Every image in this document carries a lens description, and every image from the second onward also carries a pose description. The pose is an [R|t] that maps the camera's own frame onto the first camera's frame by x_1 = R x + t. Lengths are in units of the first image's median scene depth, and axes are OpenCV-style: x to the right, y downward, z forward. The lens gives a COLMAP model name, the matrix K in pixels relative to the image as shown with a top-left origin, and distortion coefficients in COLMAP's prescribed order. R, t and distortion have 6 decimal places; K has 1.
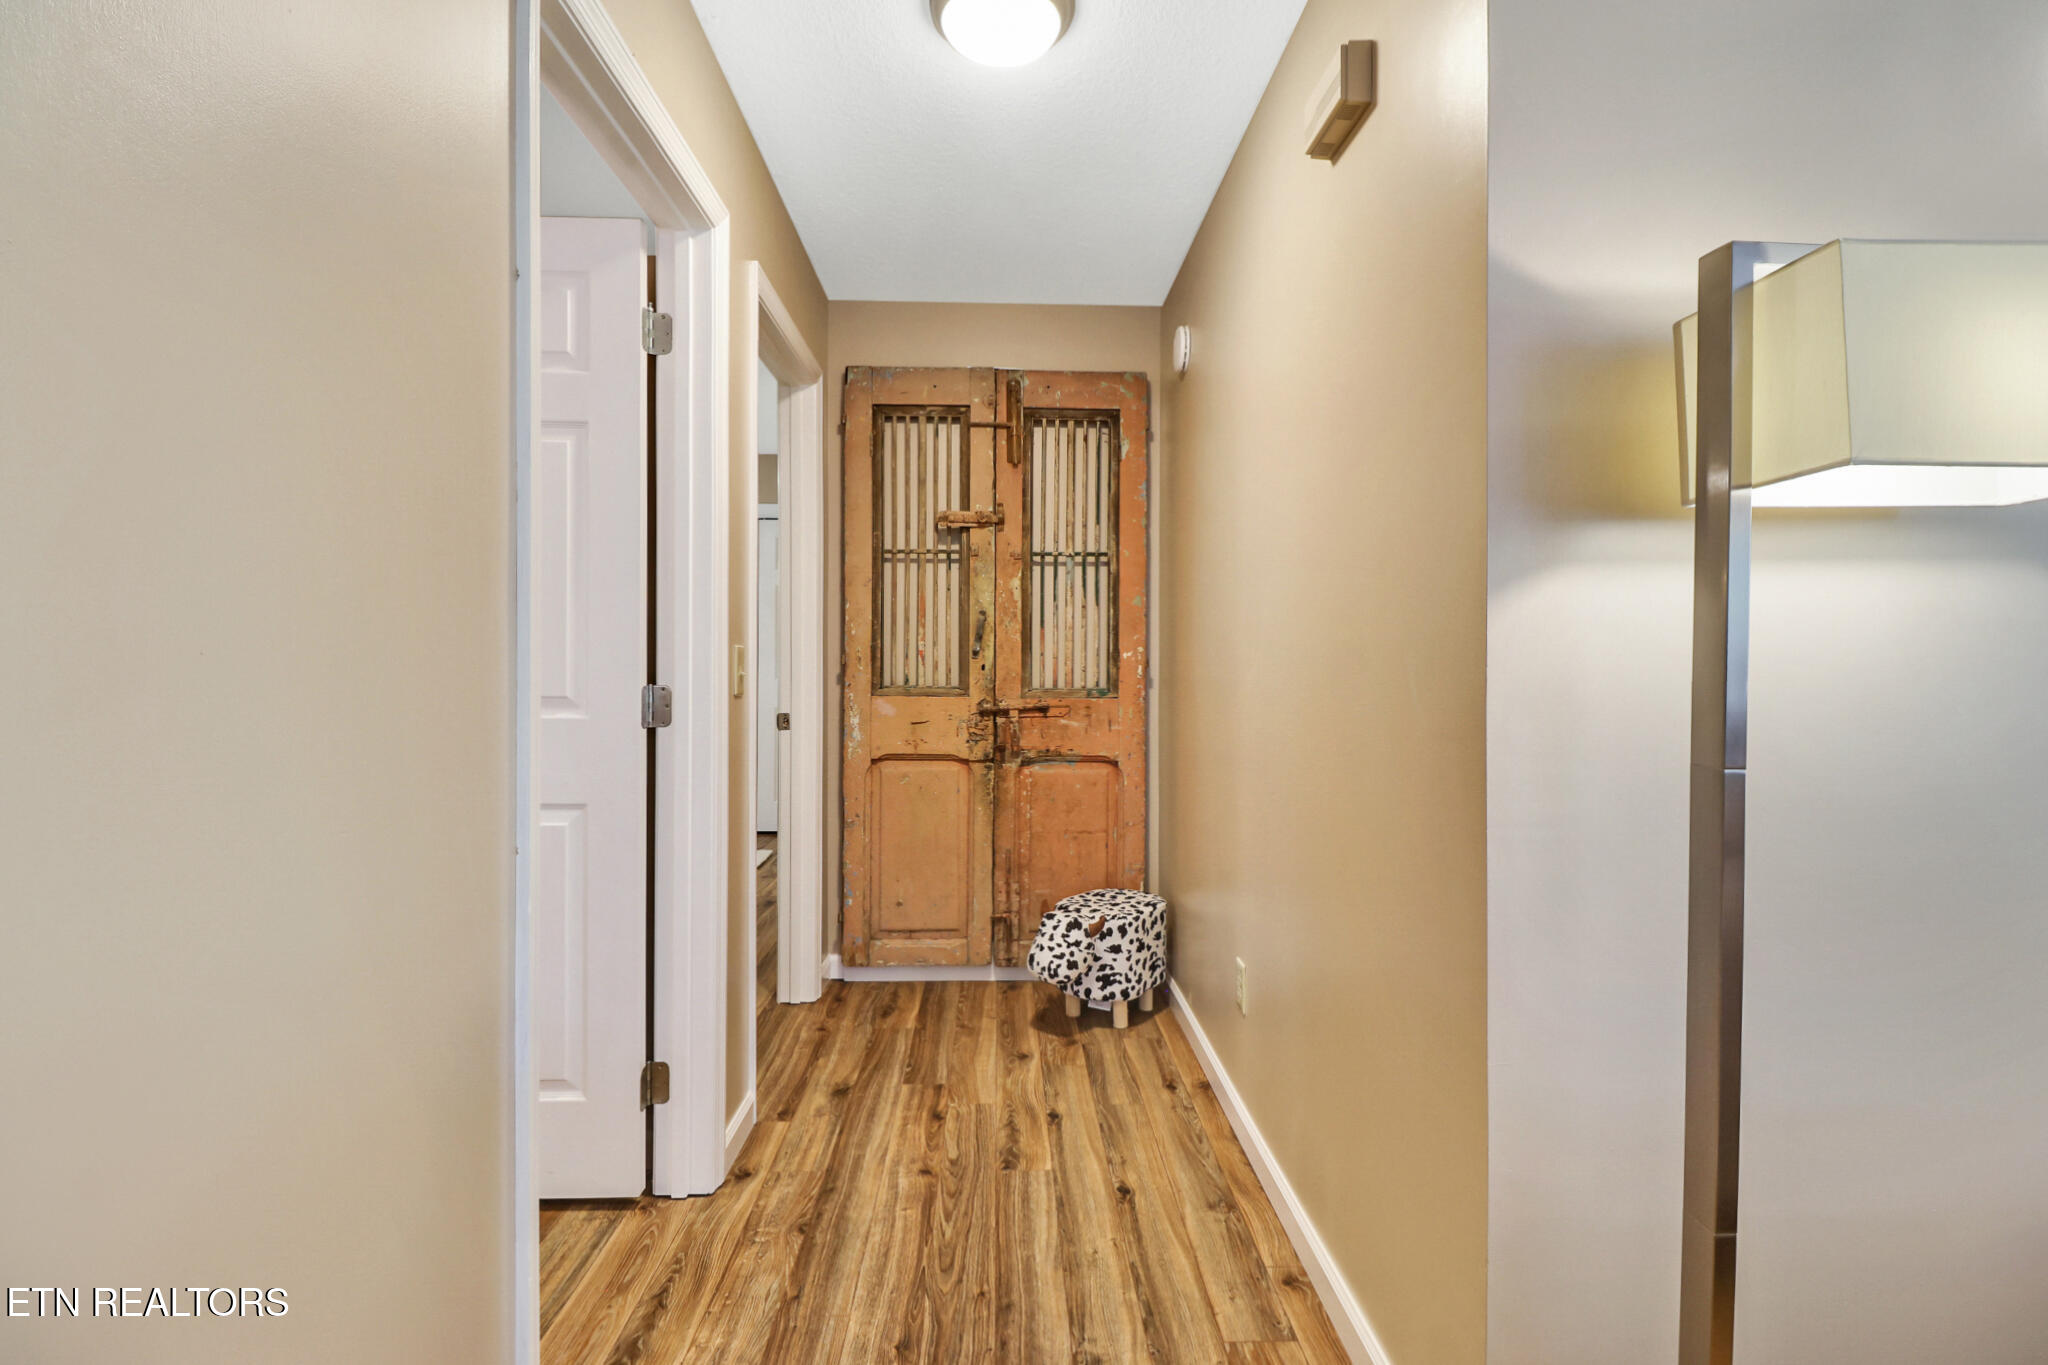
lens RADIAL K [[957.6, 0, 1025.2], [0, 957.6, 661.8], [0, 0, 1]] dist [0.026409, -0.027455]
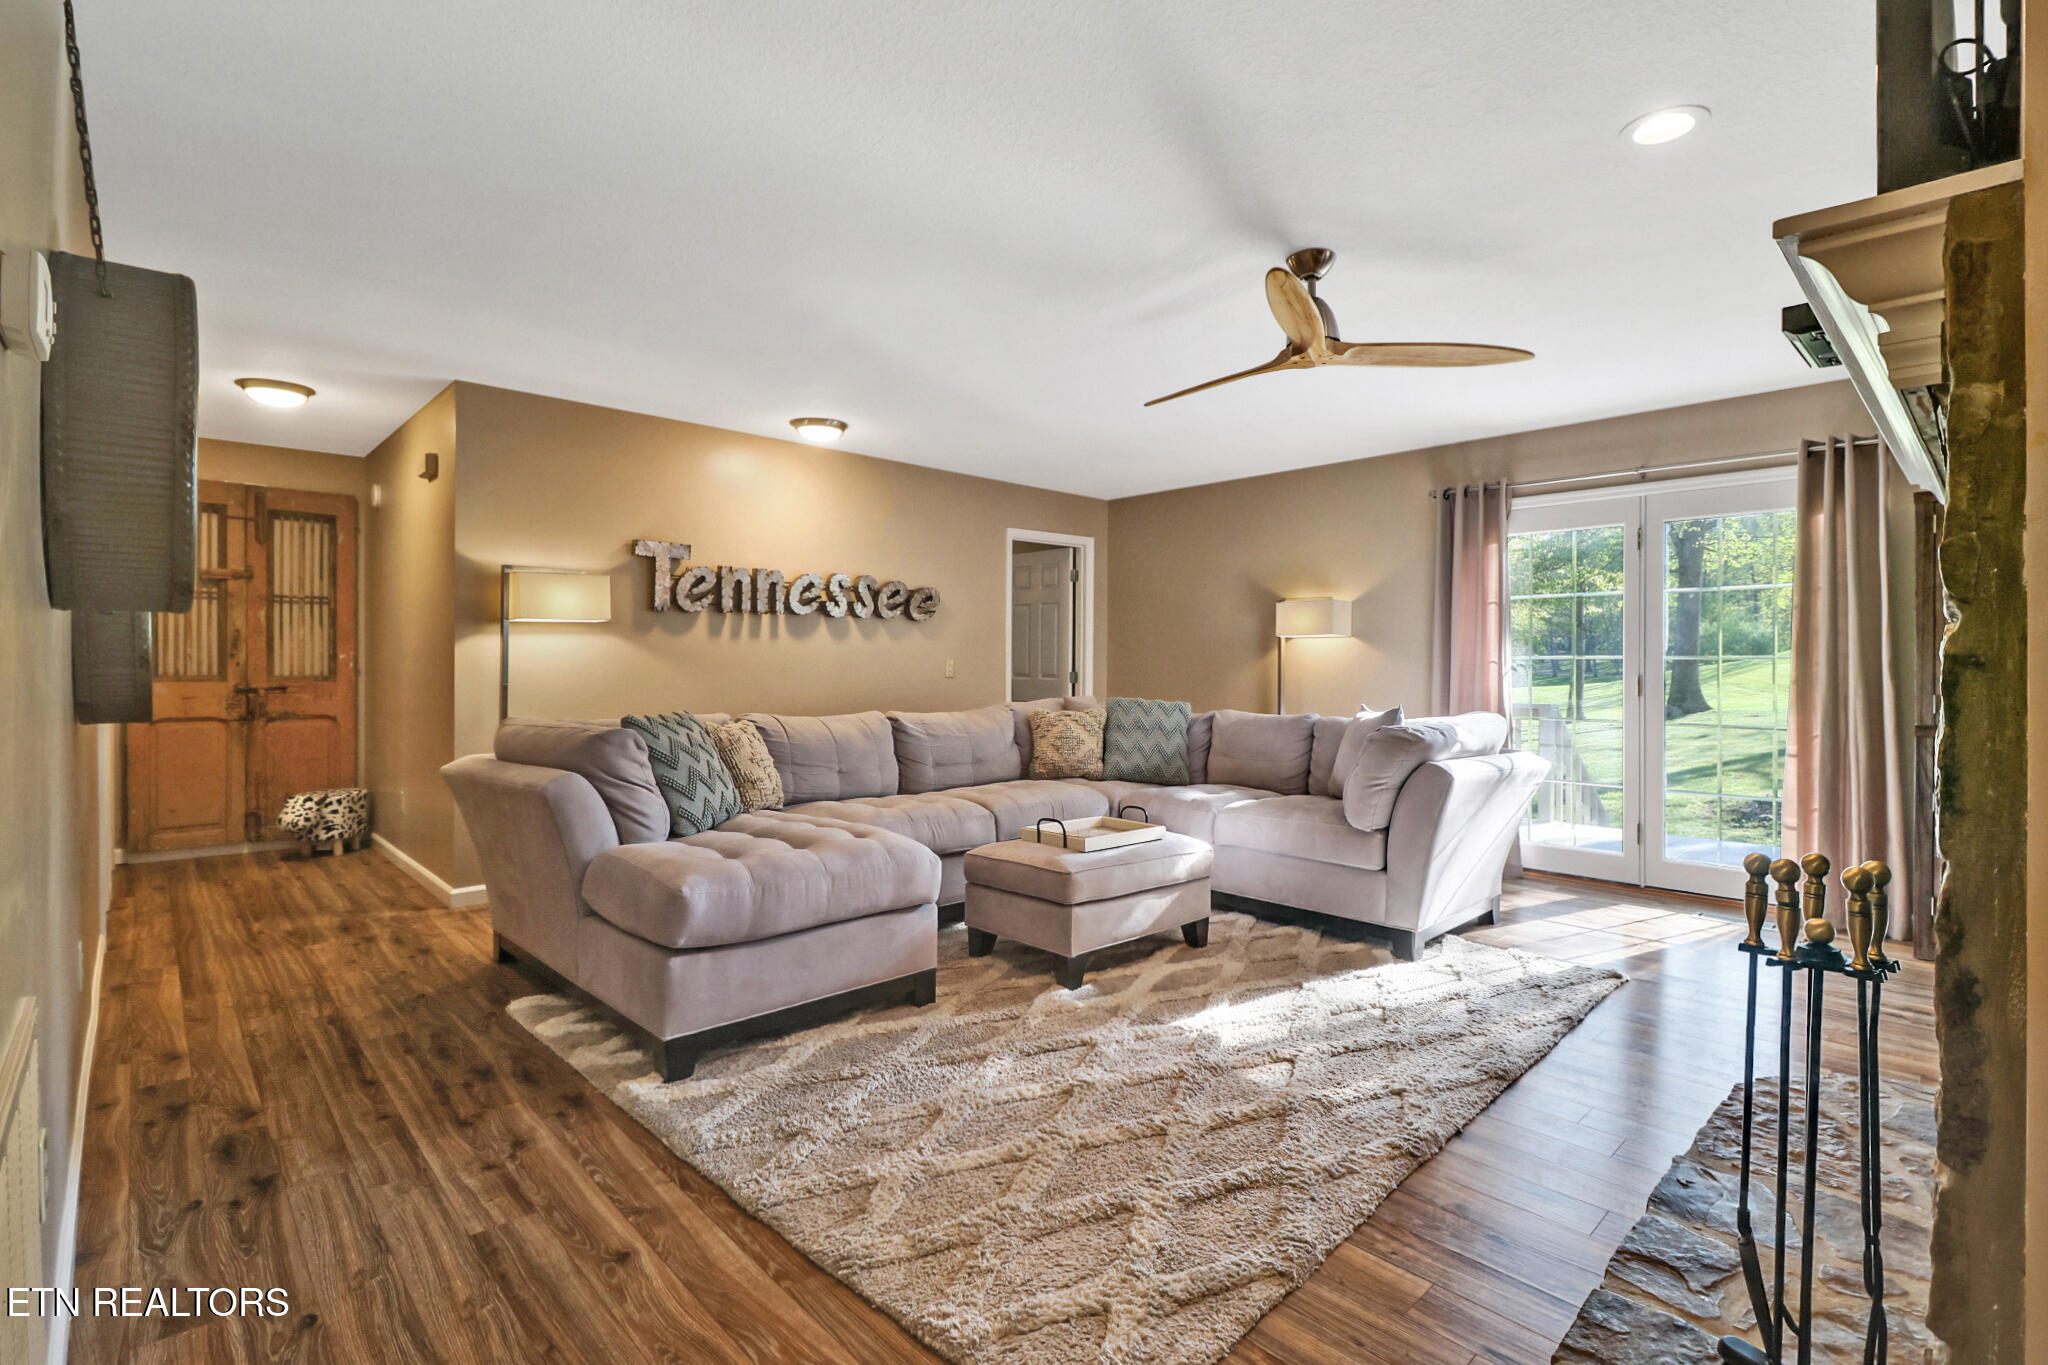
lens RADIAL K [[946.1, 0, 1015.7], [0, 946.1, 668.6], [0, 0, 1]] dist [0.020602, -0.025513]
pose [[0.755178, -0.004350, 0.655506, -0.102828], [0.001638, 0.999987, 0.004749, 0.008714], [-0.655518, -0.002512, 0.755175, -1.124002]]
